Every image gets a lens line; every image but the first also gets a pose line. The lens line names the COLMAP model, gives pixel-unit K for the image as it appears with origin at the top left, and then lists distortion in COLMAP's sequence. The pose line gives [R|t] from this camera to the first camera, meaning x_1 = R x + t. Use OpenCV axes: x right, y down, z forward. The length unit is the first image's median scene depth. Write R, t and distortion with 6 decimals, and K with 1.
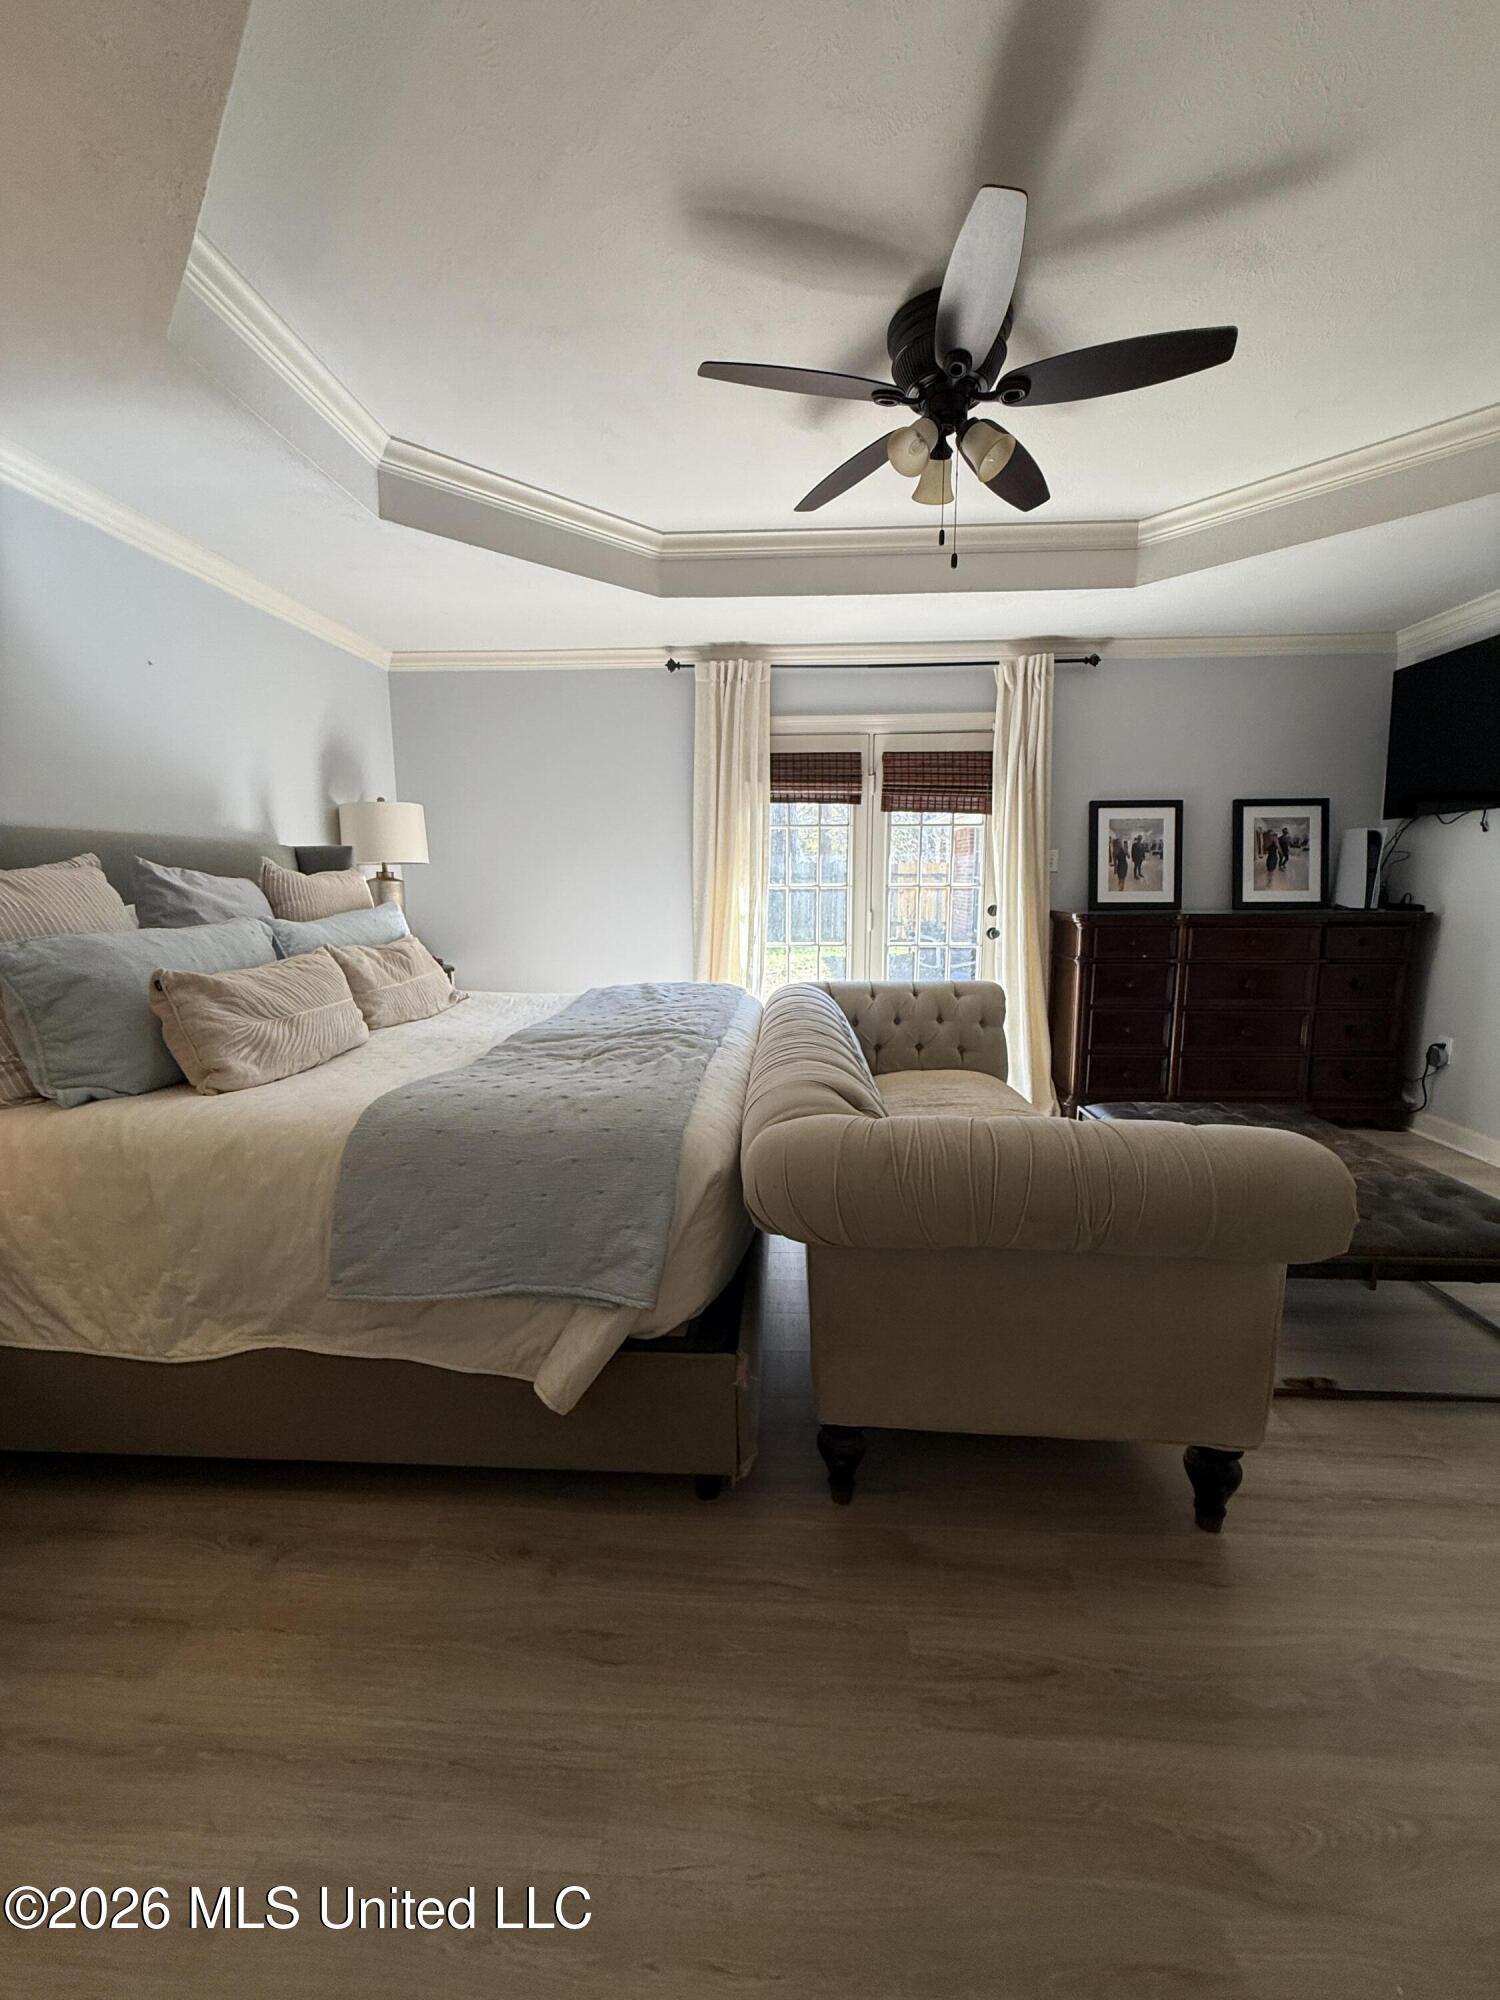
lens RADIAL K [[794.9, 0, 751.7], [0, 794.9, 1001.9], [0, 0, 1]] dist [0.002917, -0.001447]
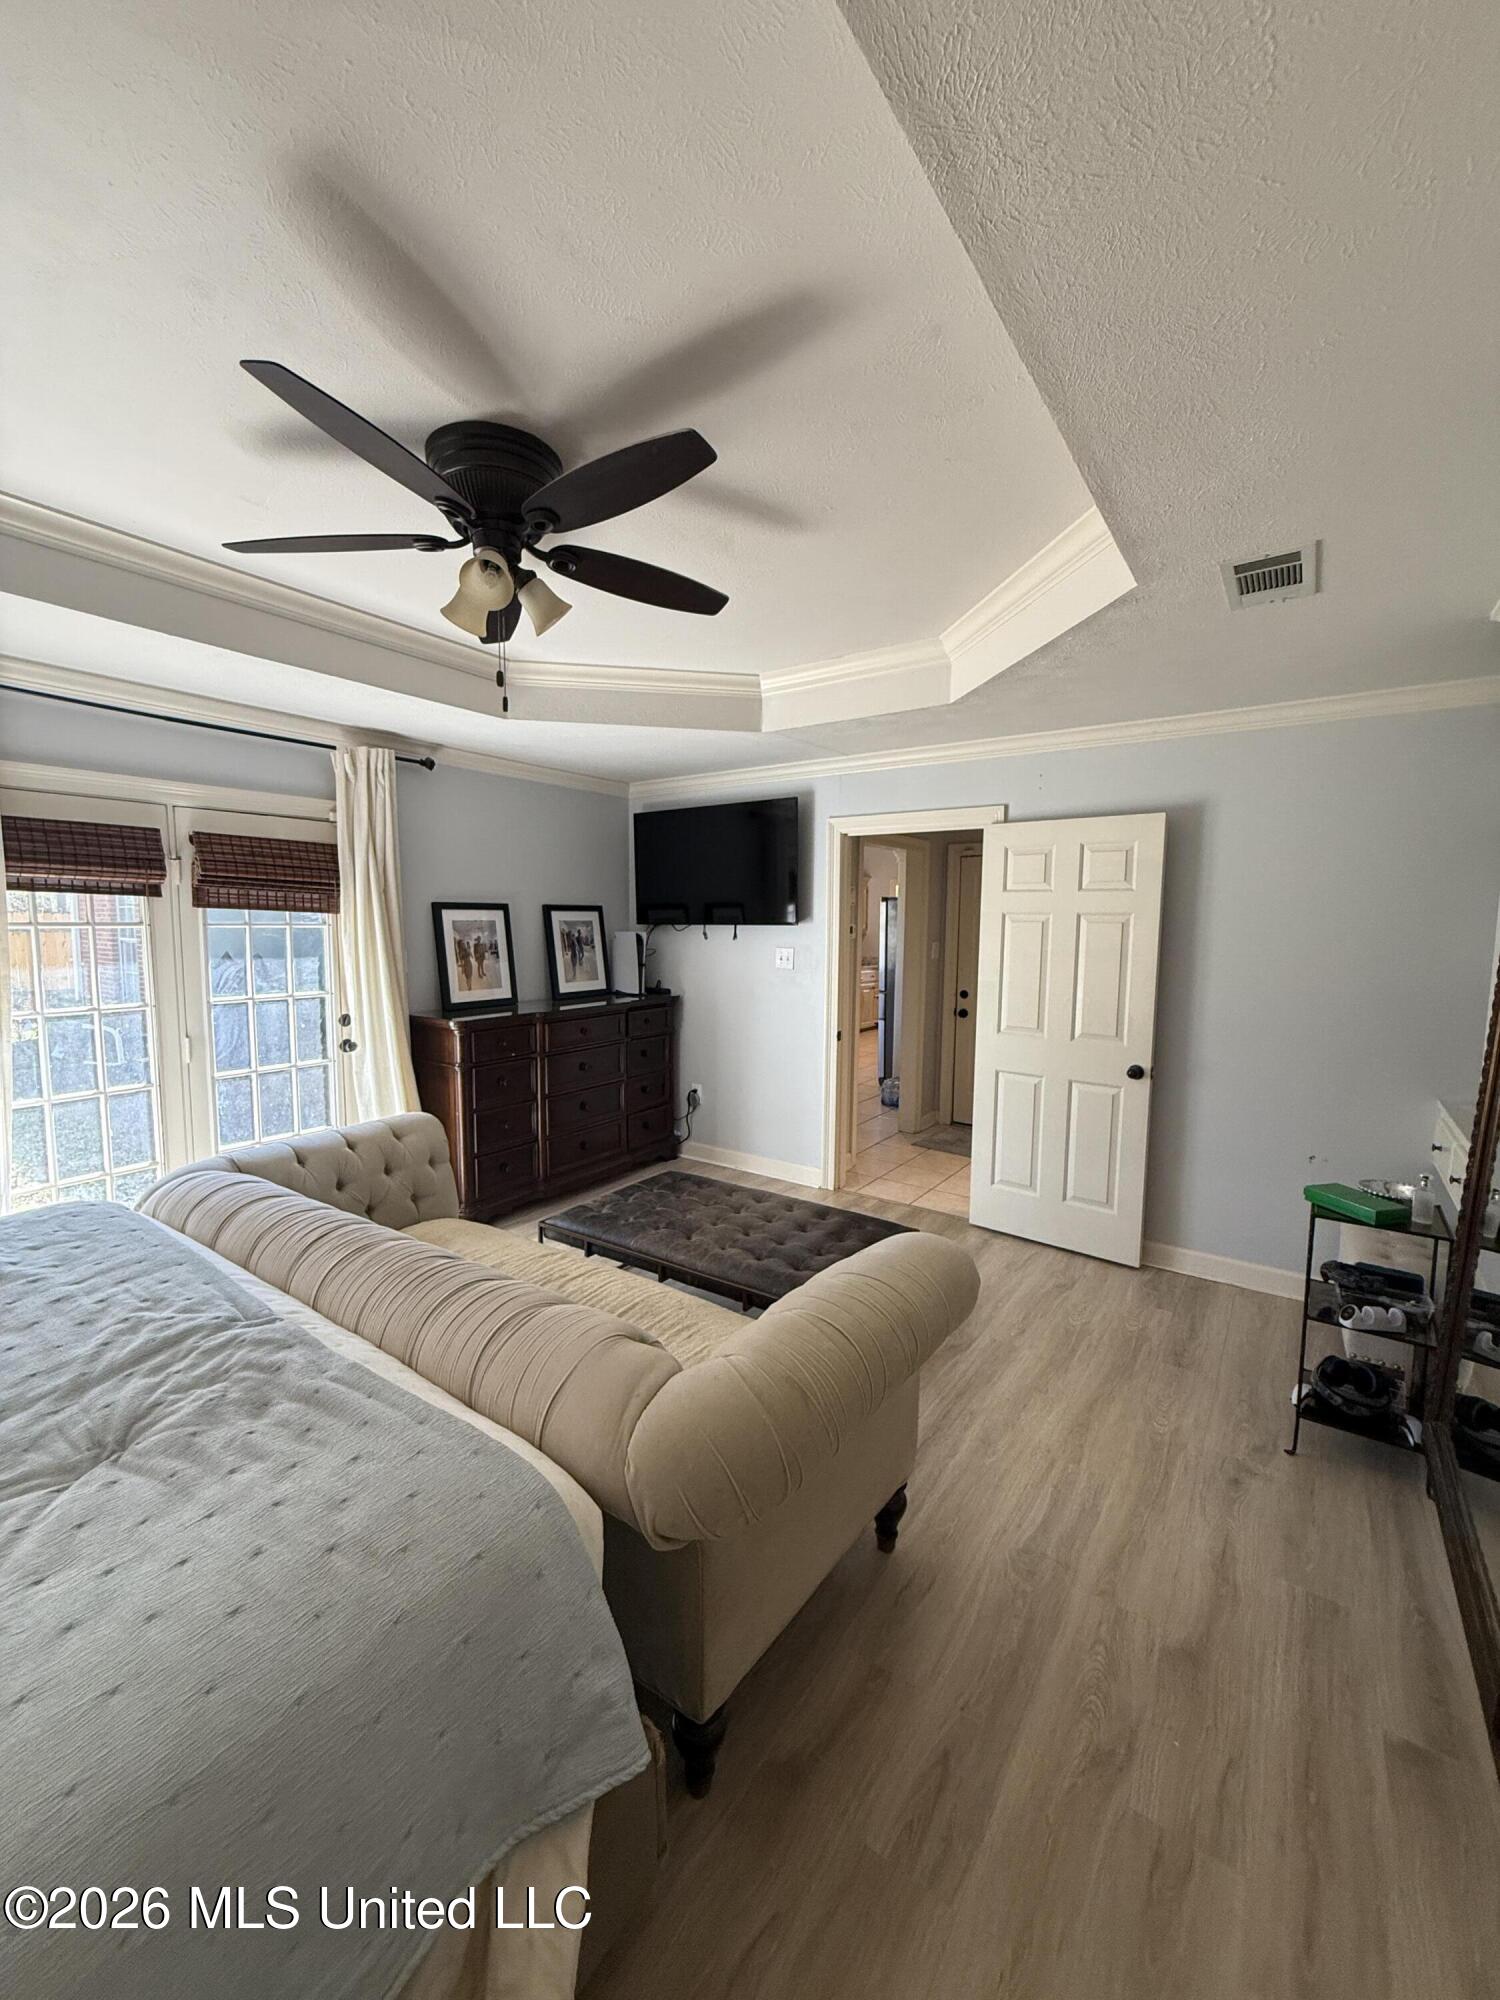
lens RADIAL K [[794.9, 0, 751.7], [0, 794.9, 999.7], [0, 0, 1]] dist [0.002917, -0.001447]
pose [[0.527242, -0.077348, 0.846187, -0.212110], [0.121033, 0.992530, 0.015312, -0.100635], [-0.841051, 0.094343, 0.532665, 0.155914]]
